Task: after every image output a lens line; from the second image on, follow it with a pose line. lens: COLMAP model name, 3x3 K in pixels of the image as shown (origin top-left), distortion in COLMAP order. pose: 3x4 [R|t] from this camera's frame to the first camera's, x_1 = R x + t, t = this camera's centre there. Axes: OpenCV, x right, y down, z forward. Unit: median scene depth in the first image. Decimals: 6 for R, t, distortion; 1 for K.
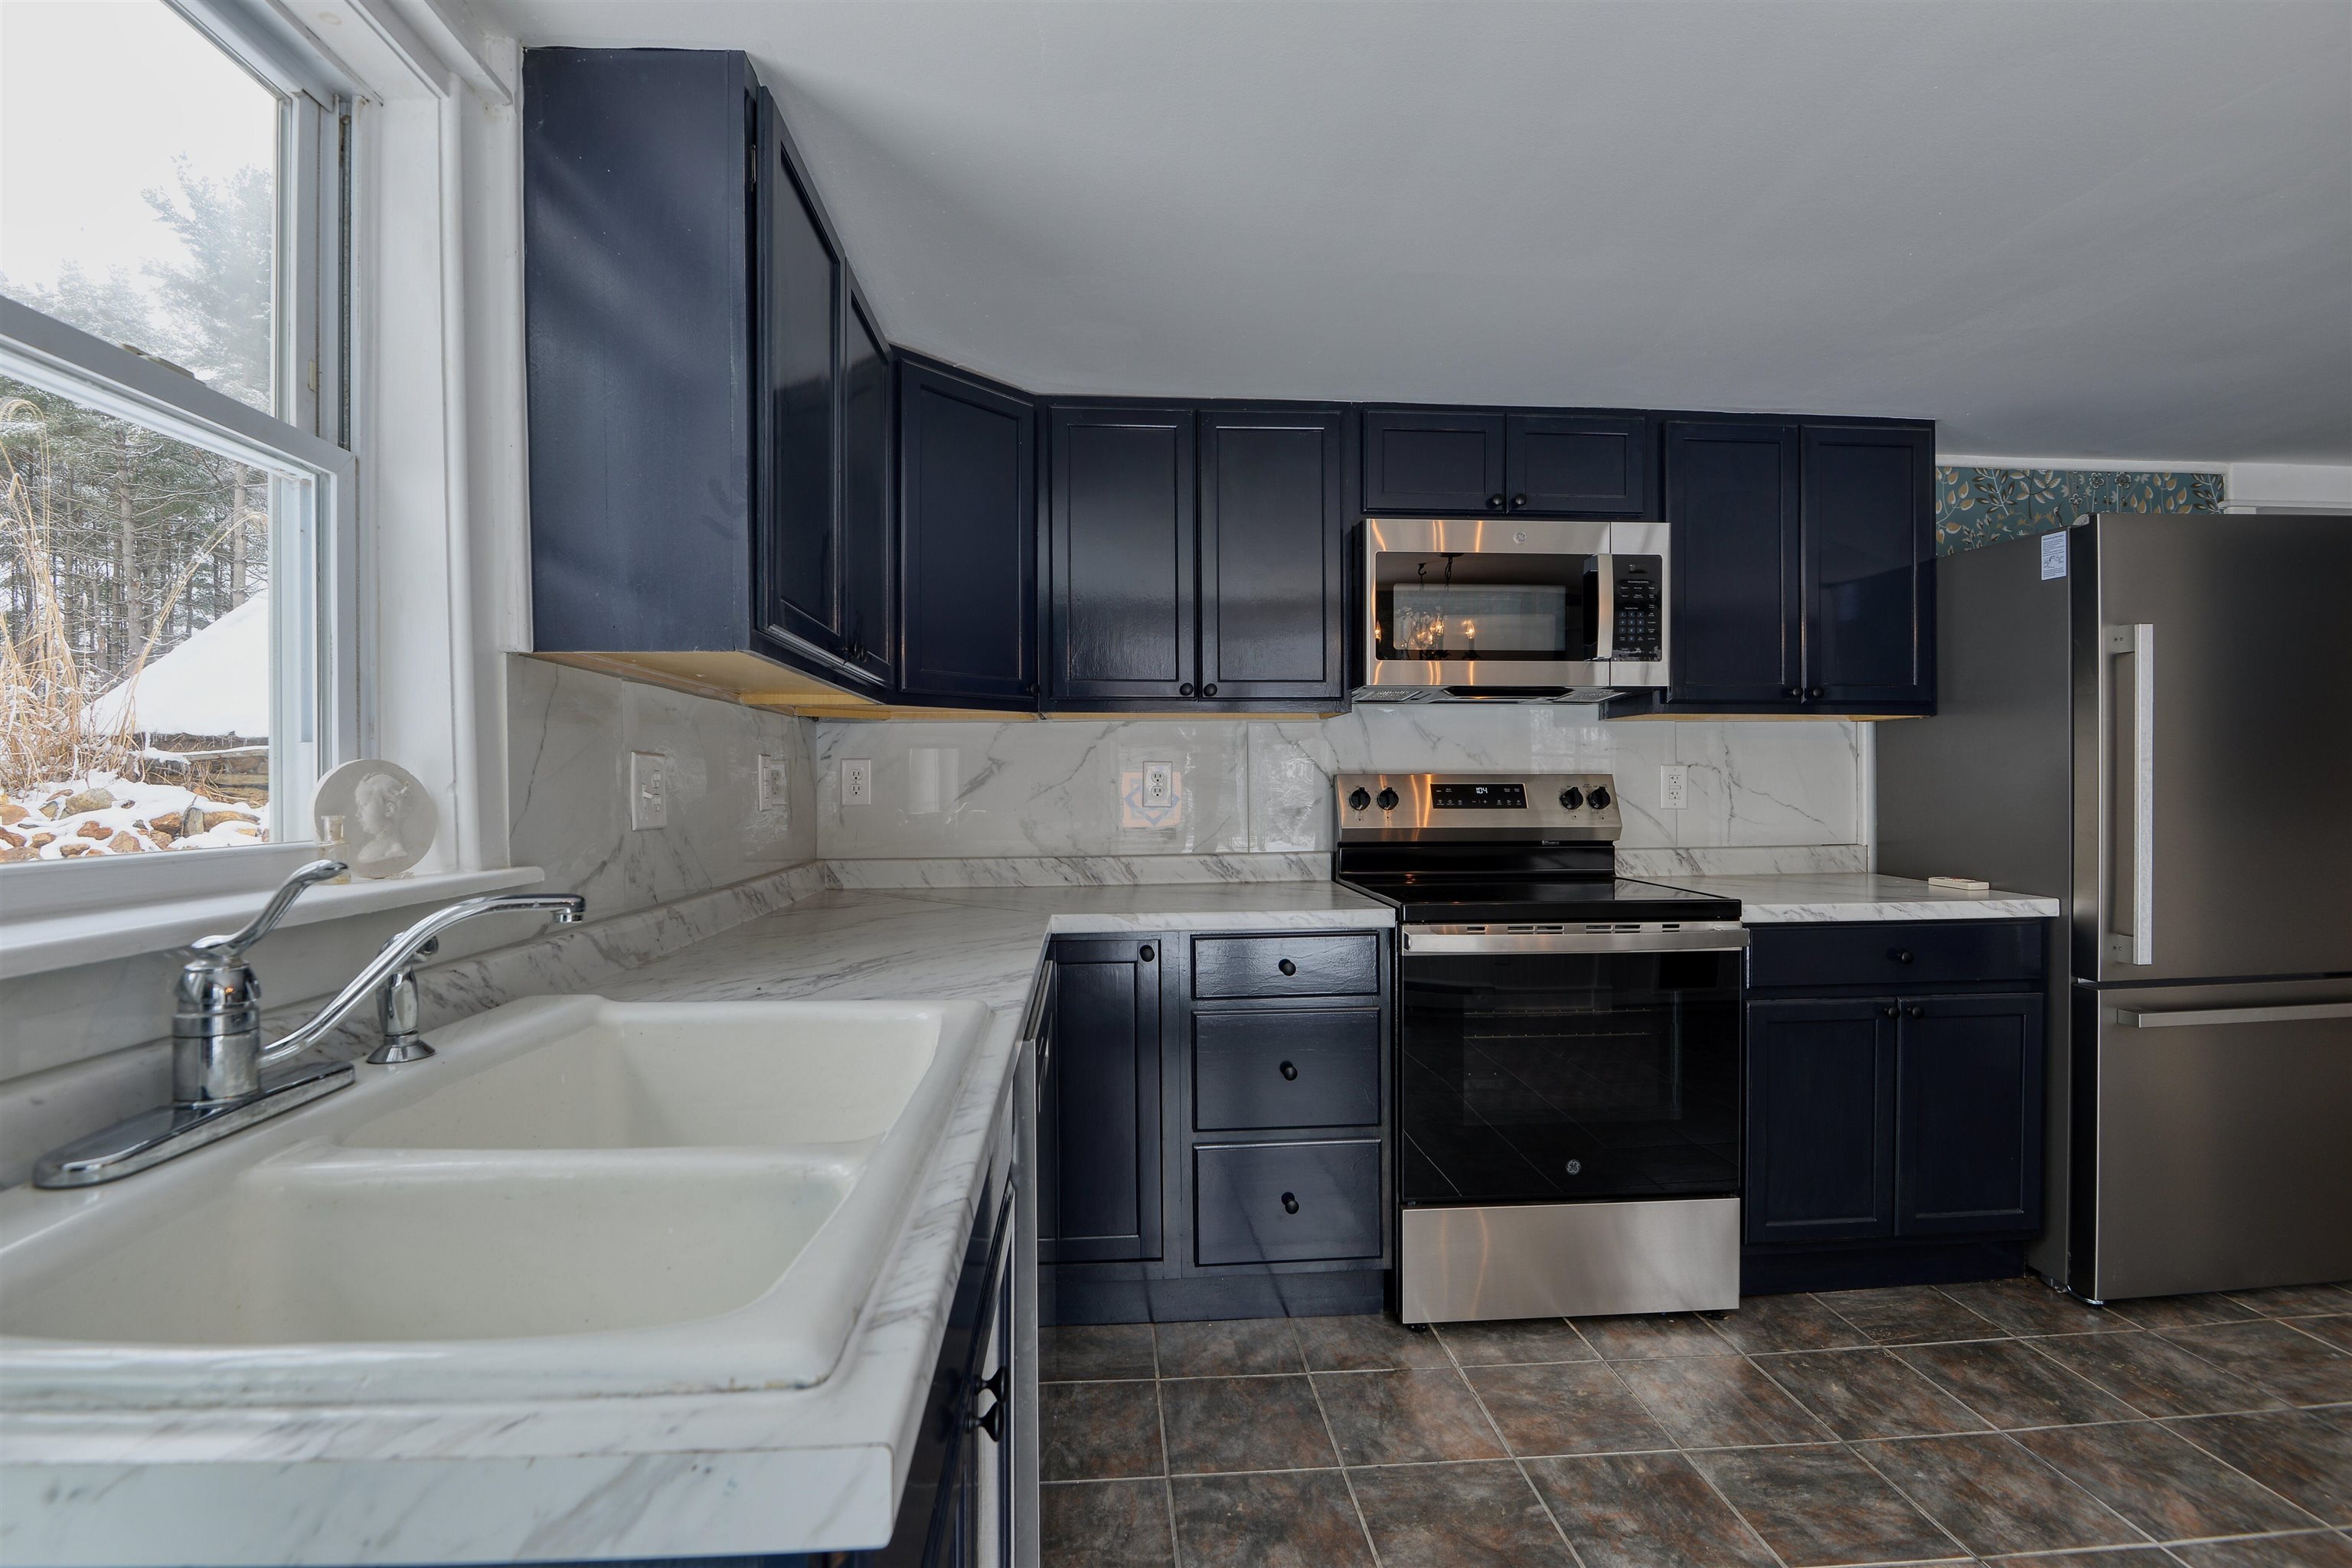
lens RADIAL K [[1087.9, 0, 1156.6], [0, 1087.9, 775.6], [0, 0, 1]] dist [-0.015742, -0.003468]
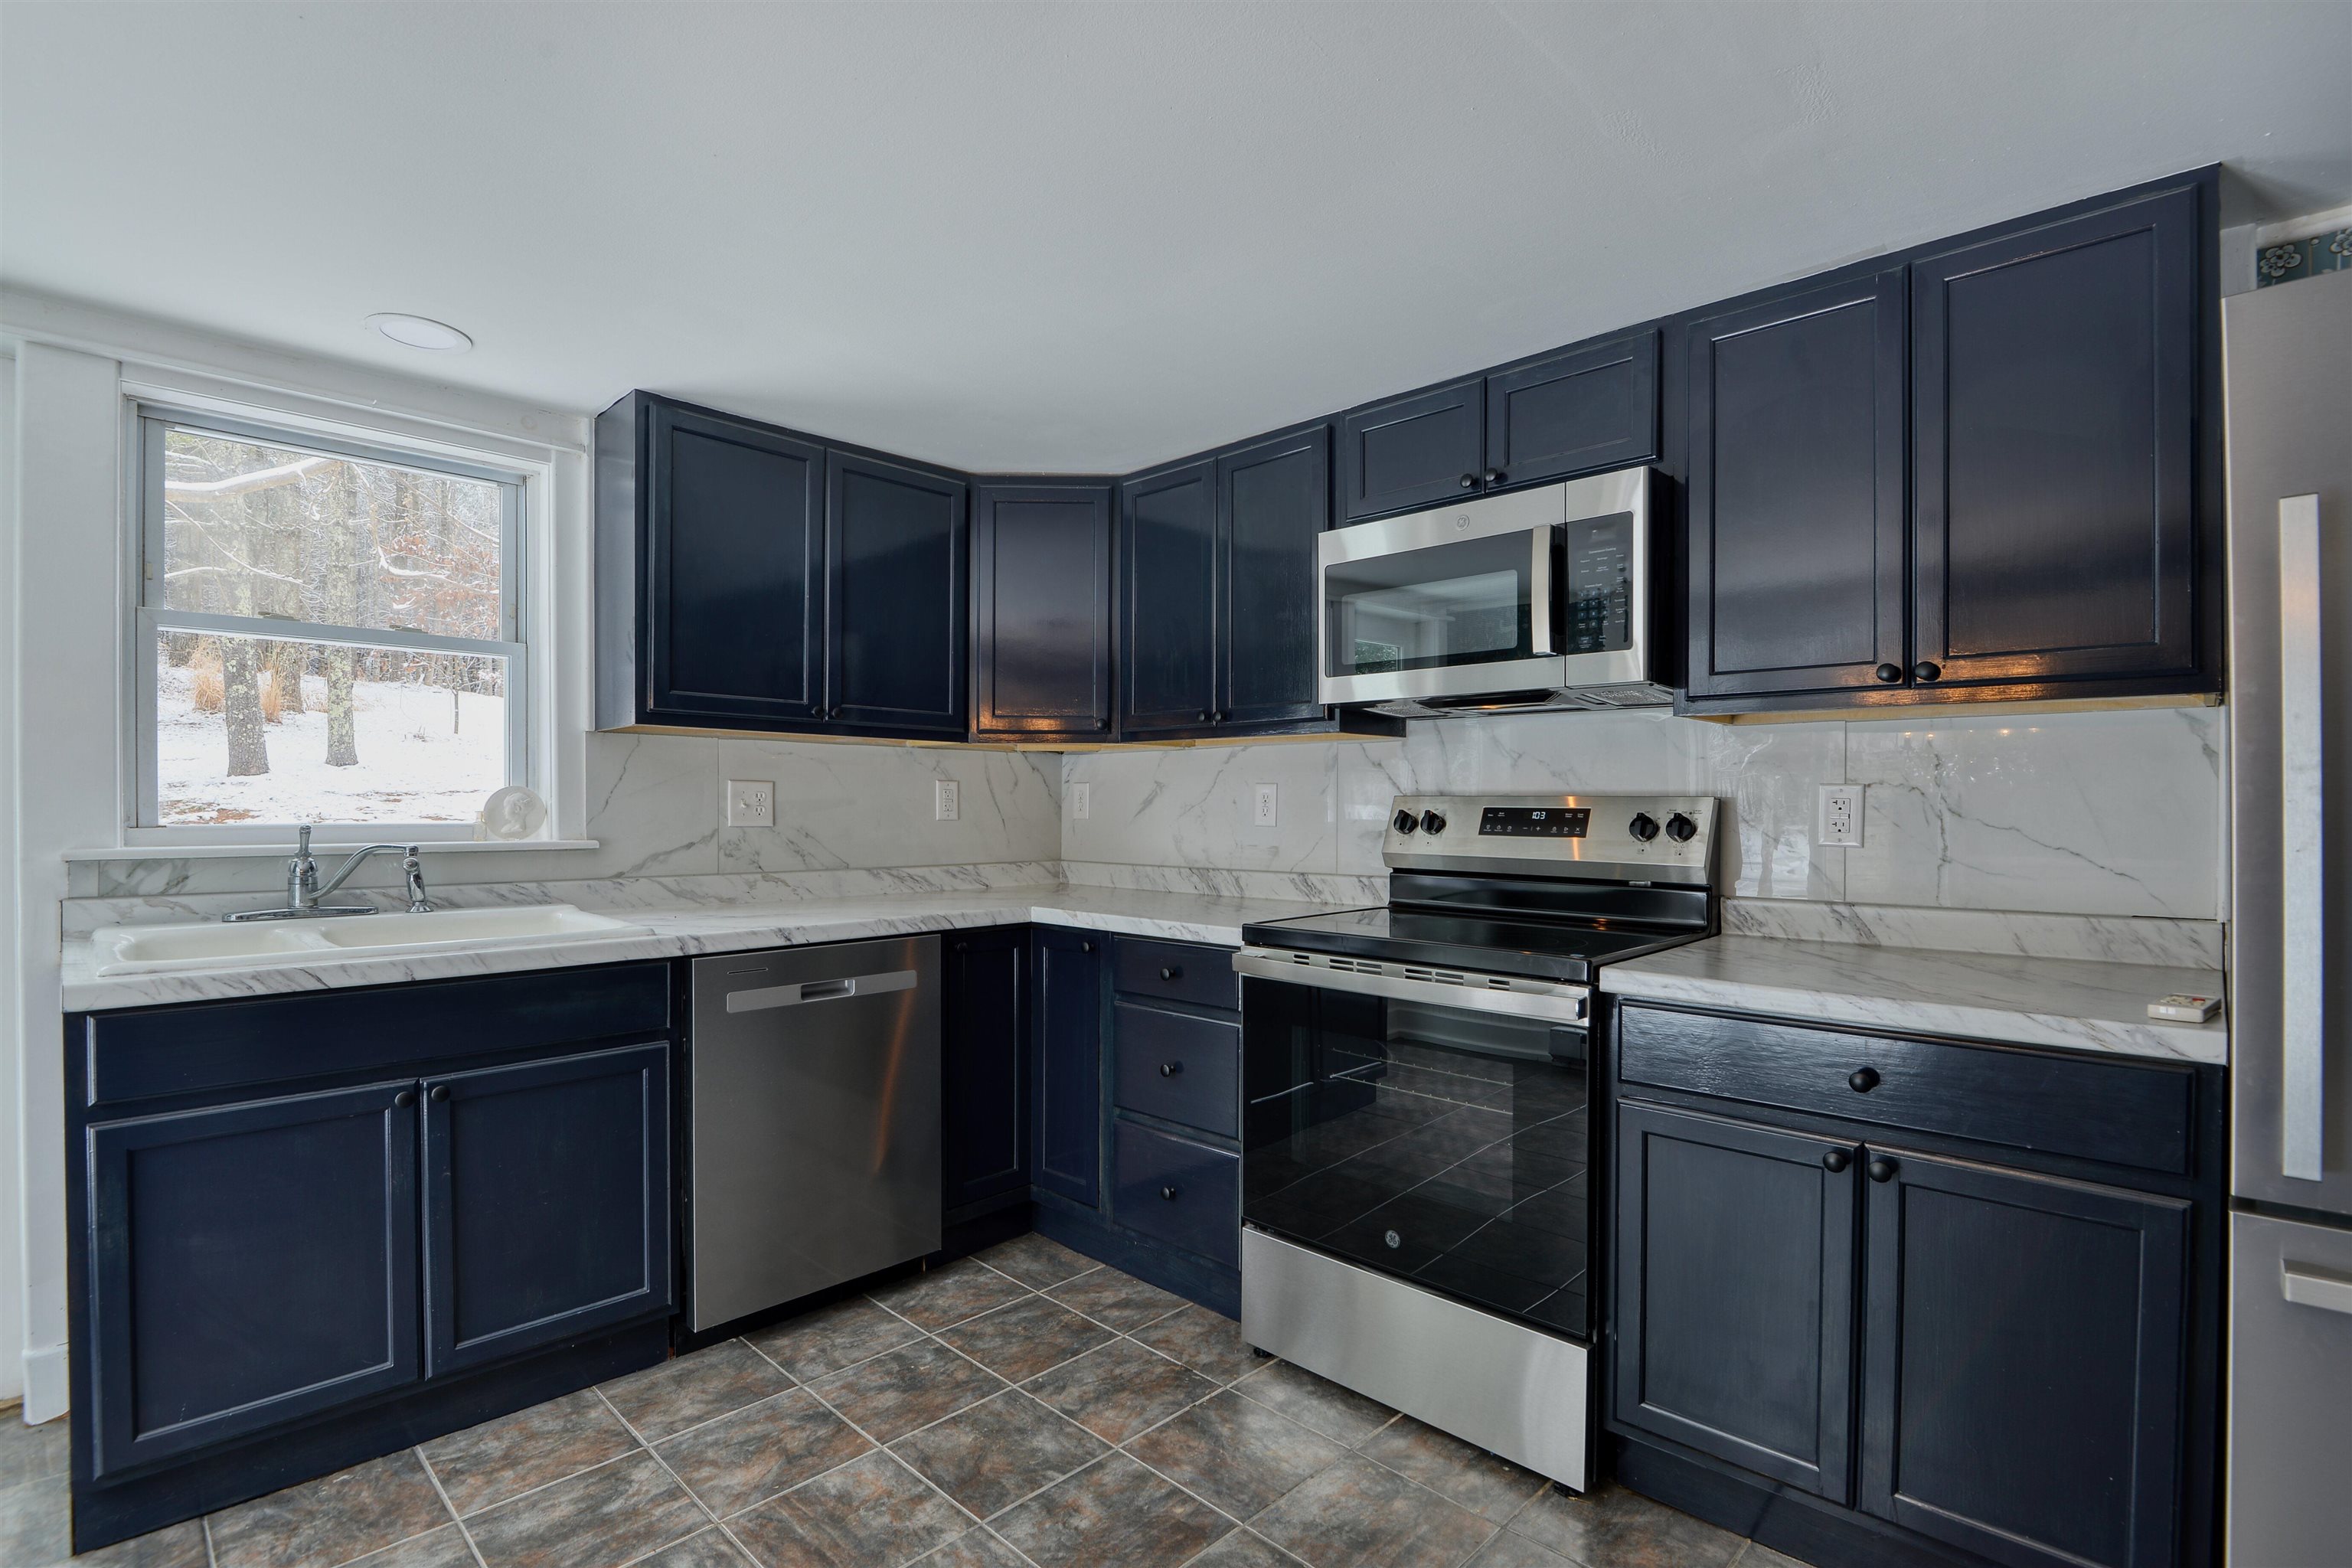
lens RADIAL K [[1087.9, 0, 1153.5], [0, 1087.9, 811.7], [0, 0, 1]] dist [-0.015742, -0.003468]
pose [[0.667127, 0.013327, -0.744825, 0.811894], [-0.004749, 0.999896, 0.013637, 0.000903], [0.744929, -0.005561, 0.667121, 0.236701]]
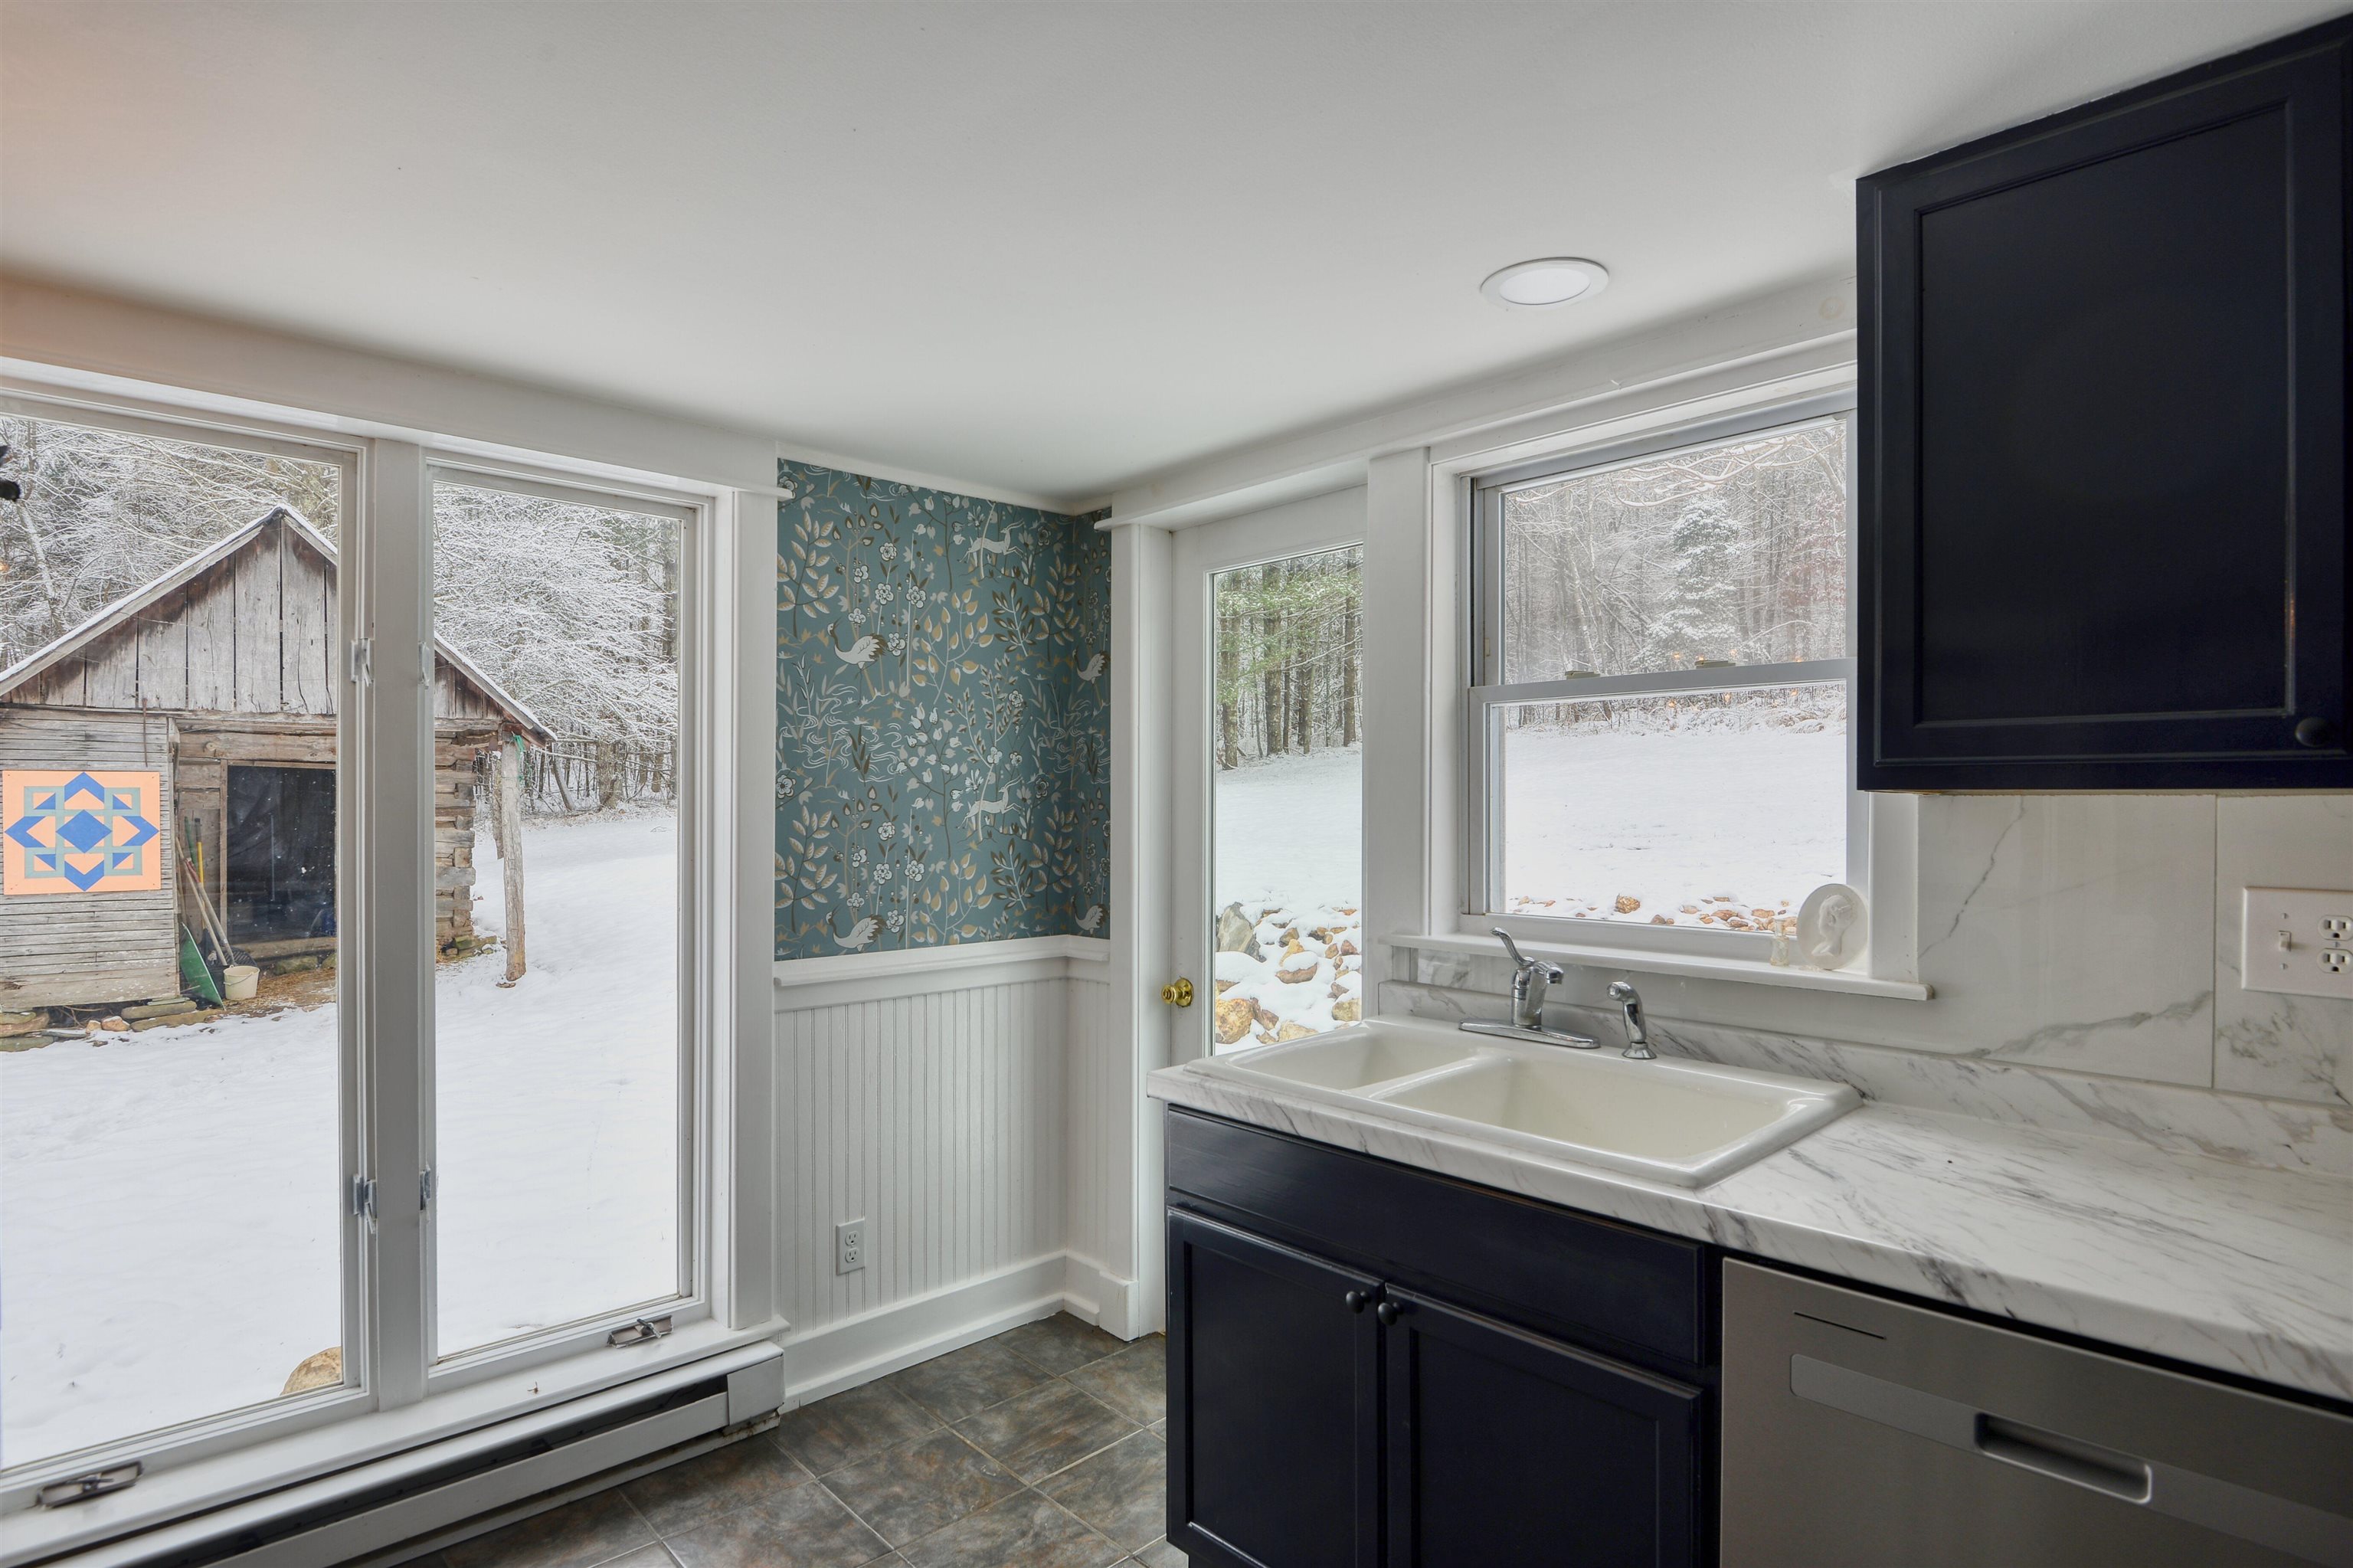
lens RADIAL K [[1218.4, 0, 1166.9], [0, 1218.4, 816.1], [0, 0, 1]] dist [-0.017751, -0.002125]
pose [[-0.771984, 0.011303, -0.635542, 0.426709], [0.007427, 0.999934, 0.008762, -0.056032], [0.635599, 0.002043, -0.772017, 0.770827]]
